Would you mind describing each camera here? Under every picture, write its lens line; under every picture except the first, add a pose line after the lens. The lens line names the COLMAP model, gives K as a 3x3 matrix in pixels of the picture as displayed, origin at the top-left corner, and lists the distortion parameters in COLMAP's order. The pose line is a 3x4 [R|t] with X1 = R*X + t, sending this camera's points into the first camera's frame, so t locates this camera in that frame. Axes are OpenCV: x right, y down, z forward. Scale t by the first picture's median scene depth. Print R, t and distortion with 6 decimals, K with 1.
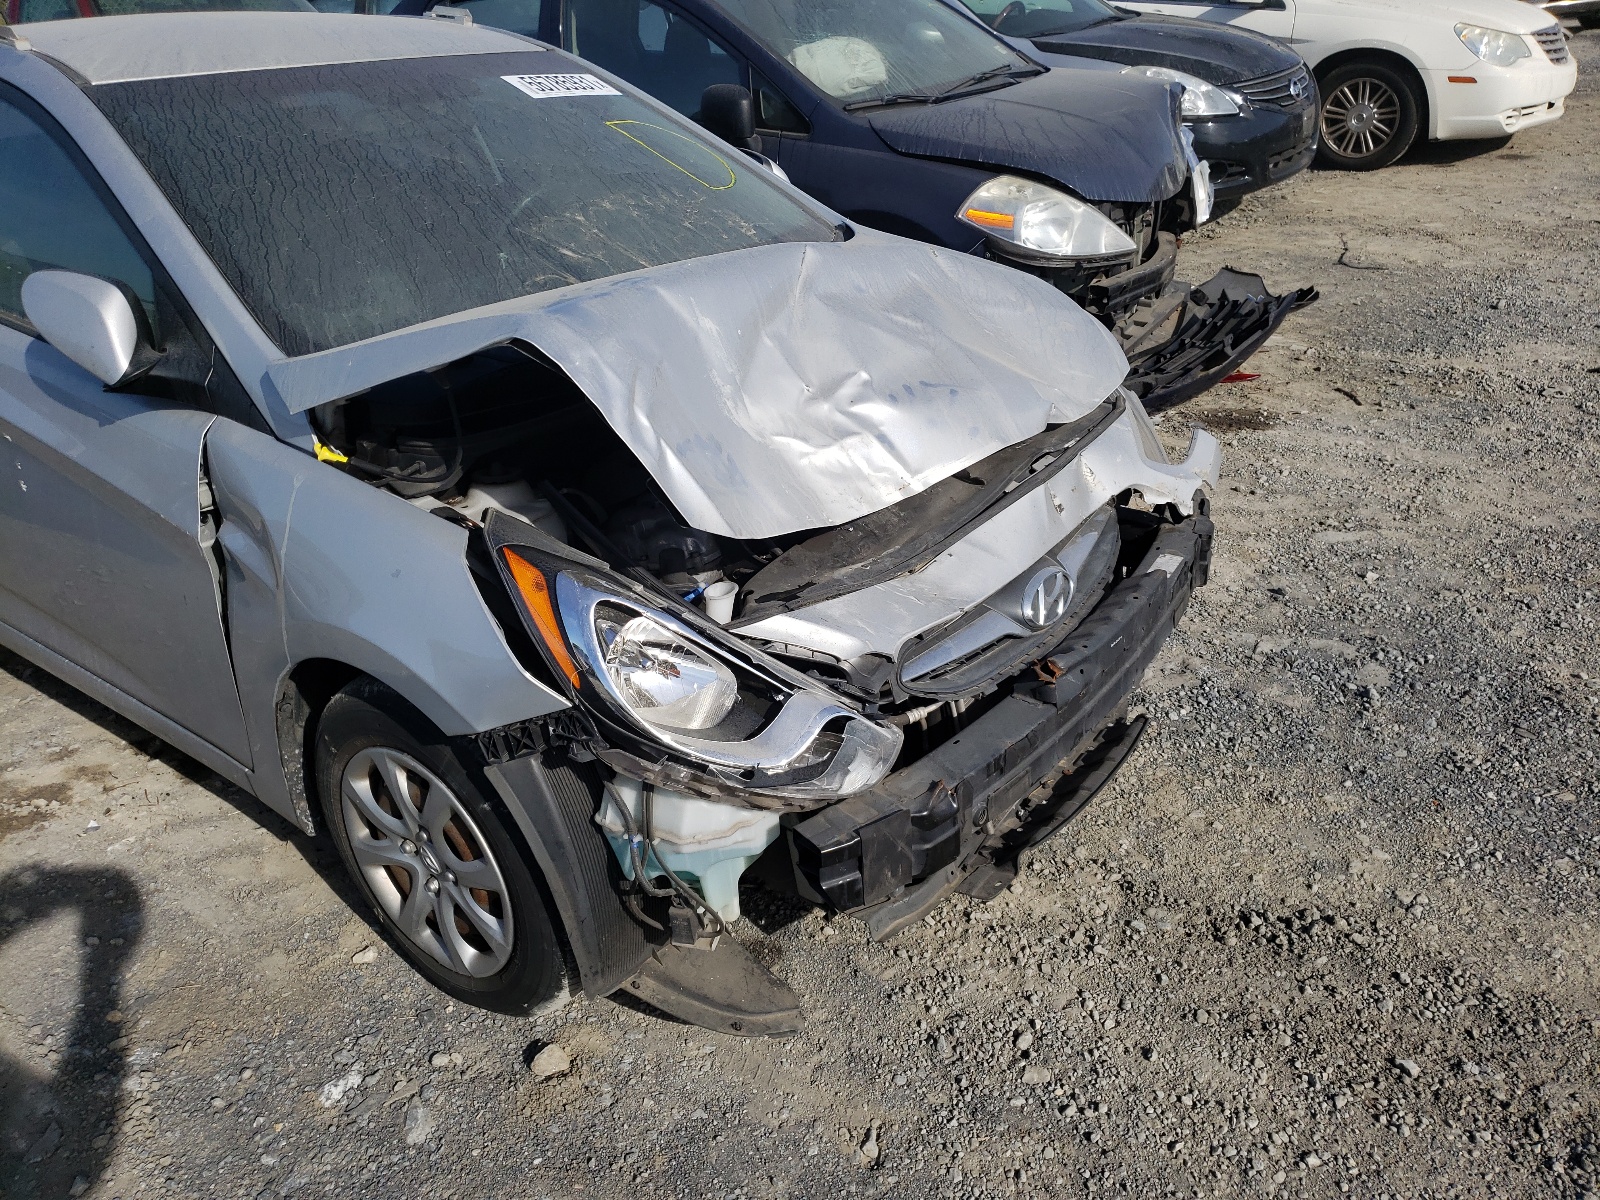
lens RADIAL K [[1226.7, 0, 808.6], [0, 1226.7, 600.0], [0, 0, 1]] dist [0.025407, -0.007904]
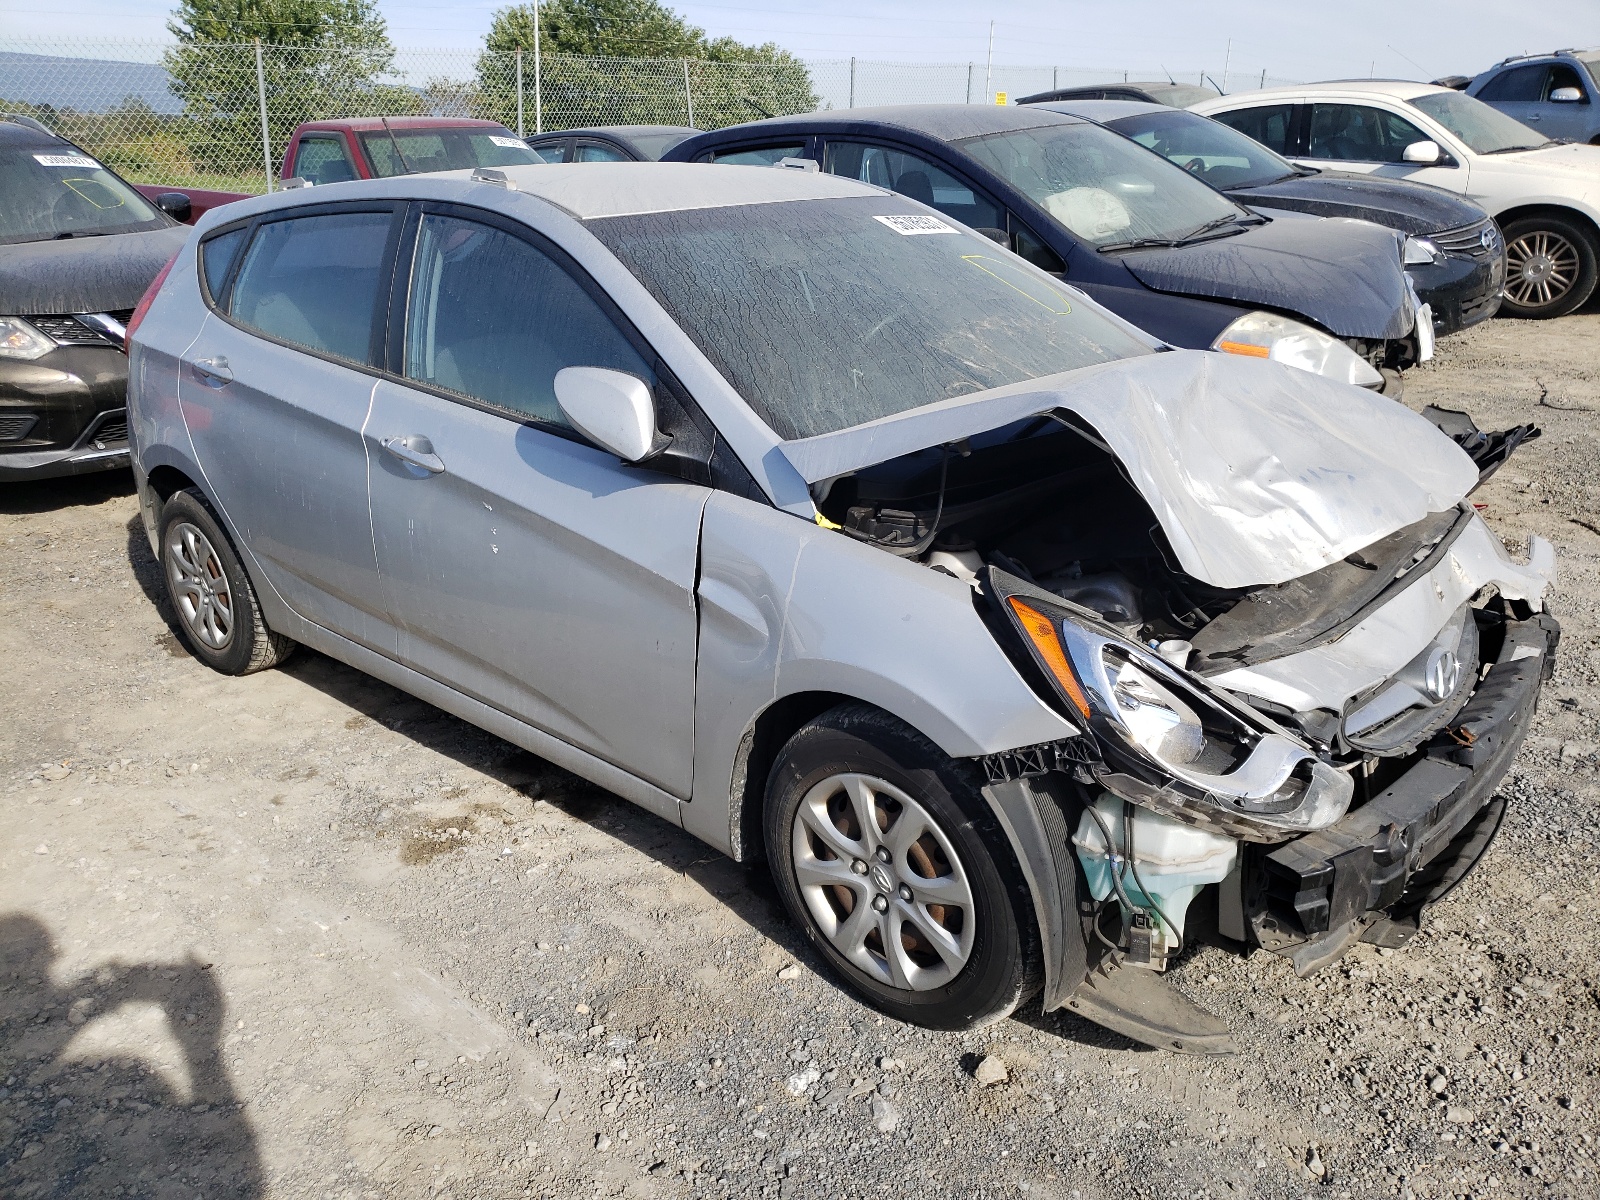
lens RADIAL K [[1226.7, 0, 798.4], [0, 1226.7, 603.0], [0, 0, 1]] dist [0.025407, -0.007904]
pose [[0.996029, 0.037609, -0.080693, -0.297160], [-0.045821, 0.993681, -0.102461, 0.076037], [0.076330, 0.105751, 0.991459, -0.147416]]
